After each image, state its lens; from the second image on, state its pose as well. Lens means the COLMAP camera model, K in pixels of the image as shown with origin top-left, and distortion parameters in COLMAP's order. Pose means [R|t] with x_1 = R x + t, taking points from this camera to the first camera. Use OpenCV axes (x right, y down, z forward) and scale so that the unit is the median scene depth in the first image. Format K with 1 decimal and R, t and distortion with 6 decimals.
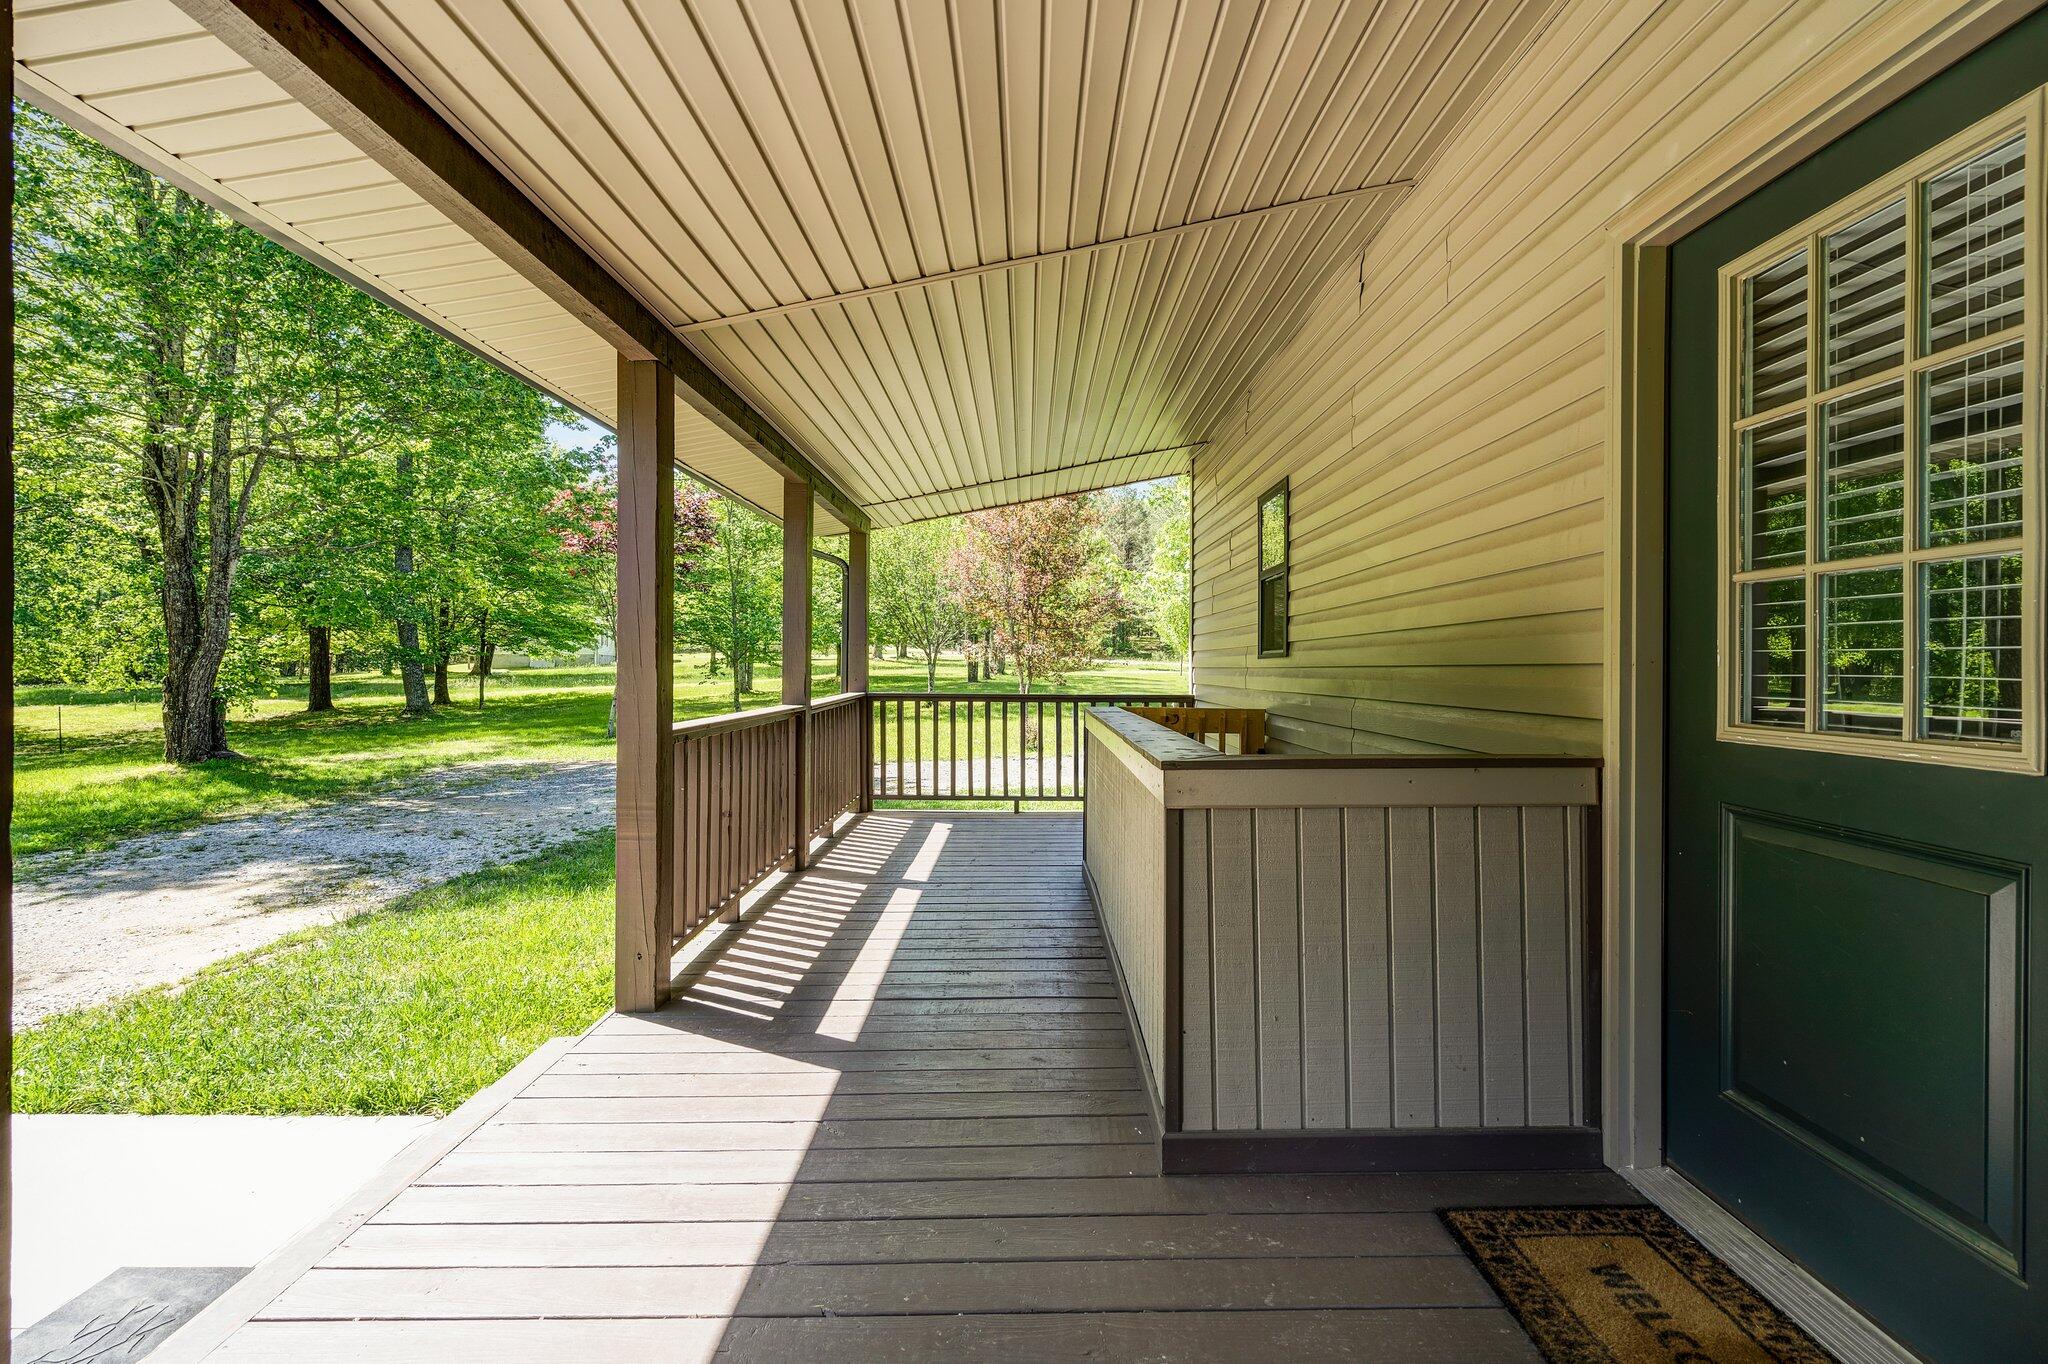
lens RADIAL K [[944.8, 0, 1021.1], [0, 944.8, 684.4], [0, 0, 1]] dist [-0.003644, 0.004320]
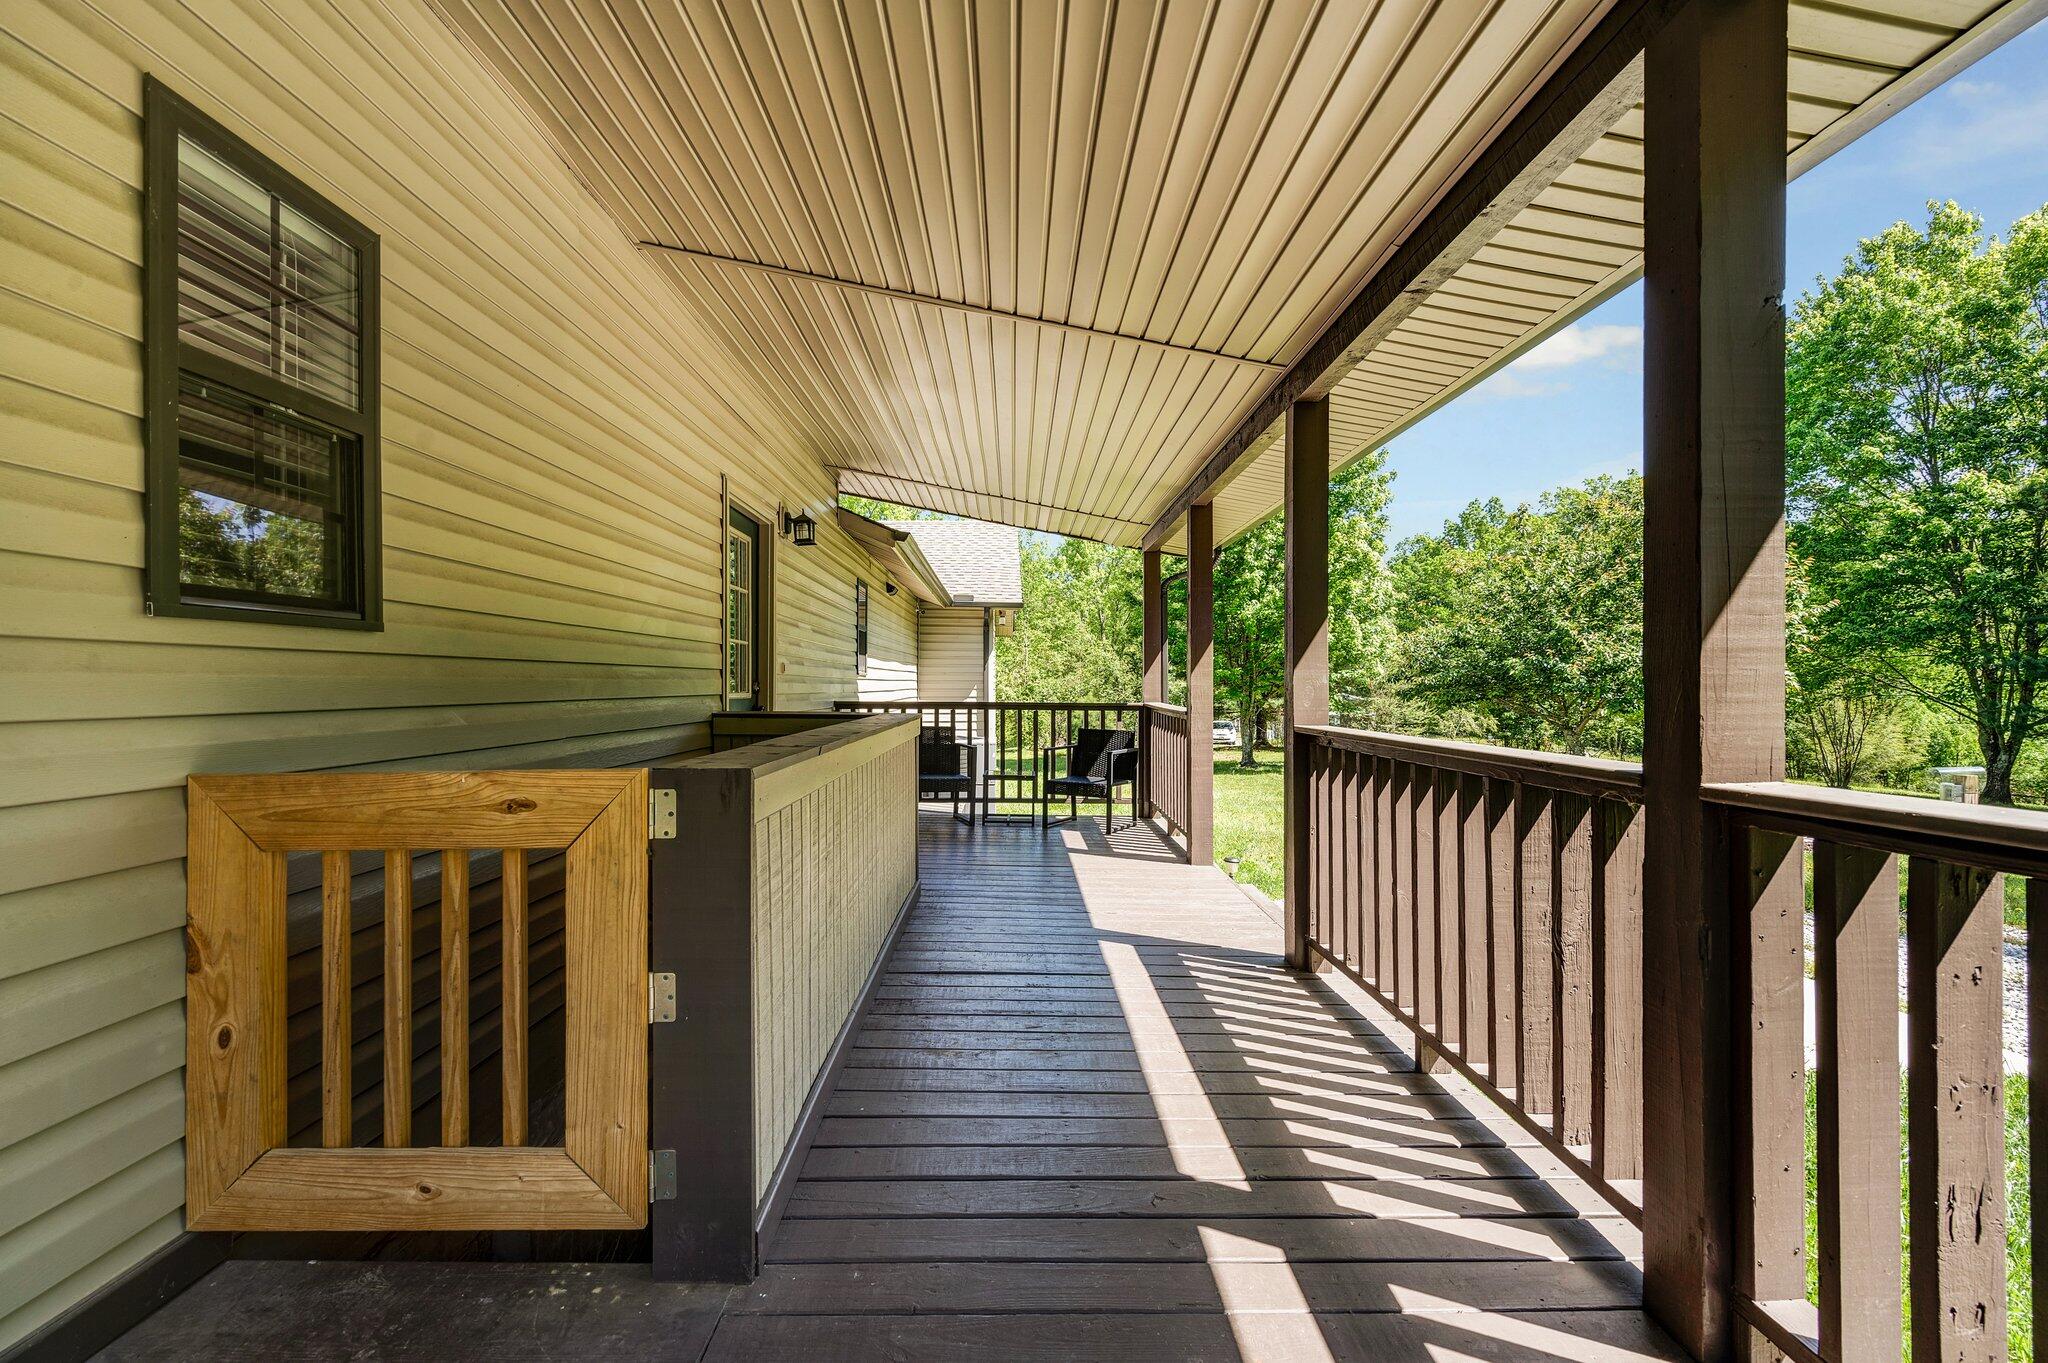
lens RADIAL K [[944.8, 0, 1021.1], [0, 944.8, 683.9], [0, 0, 1]] dist [-0.003644, 0.004320]
pose [[-0.999842, 0.001476, -0.017702, -0.031449], [0.001441, 0.999997, 0.001967, -0.004579], [0.017704, 0.001941, -0.999841, 1.943300]]
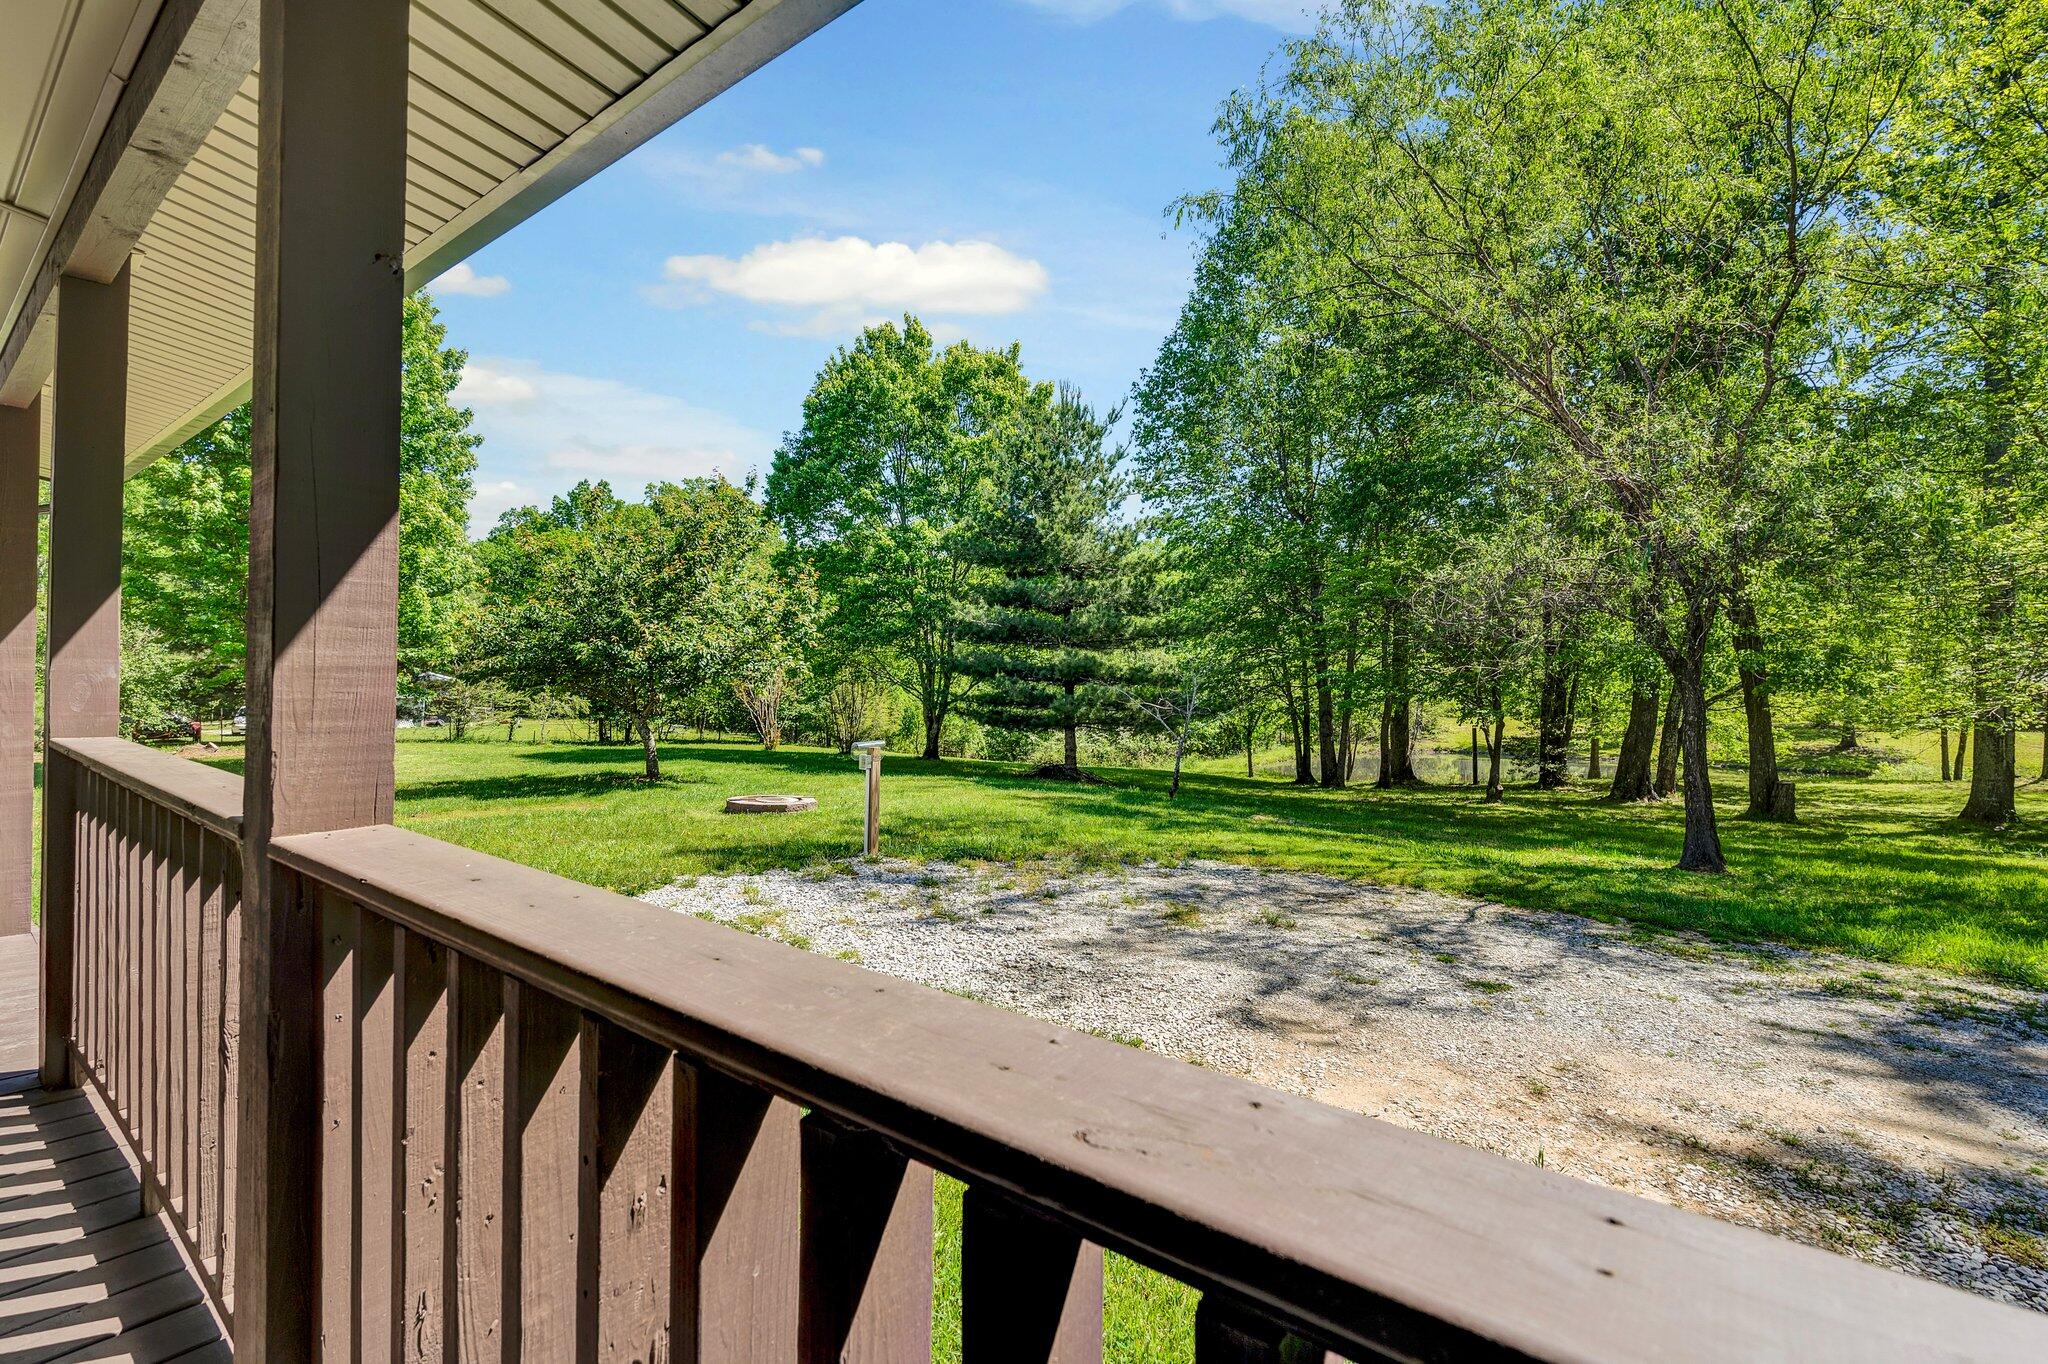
lens RADIAL K [[944.8, 0, 1021.1], [0, 944.8, 684.4], [0, 0, 1]] dist [-0.003644, 0.004320]
pose [[-0.626070, -0.000418, -0.779767, -0.239633], [-0.019198, 0.999705, 0.014878, -0.023237], [0.779531, 0.024285, -0.625893, 1.941396]]
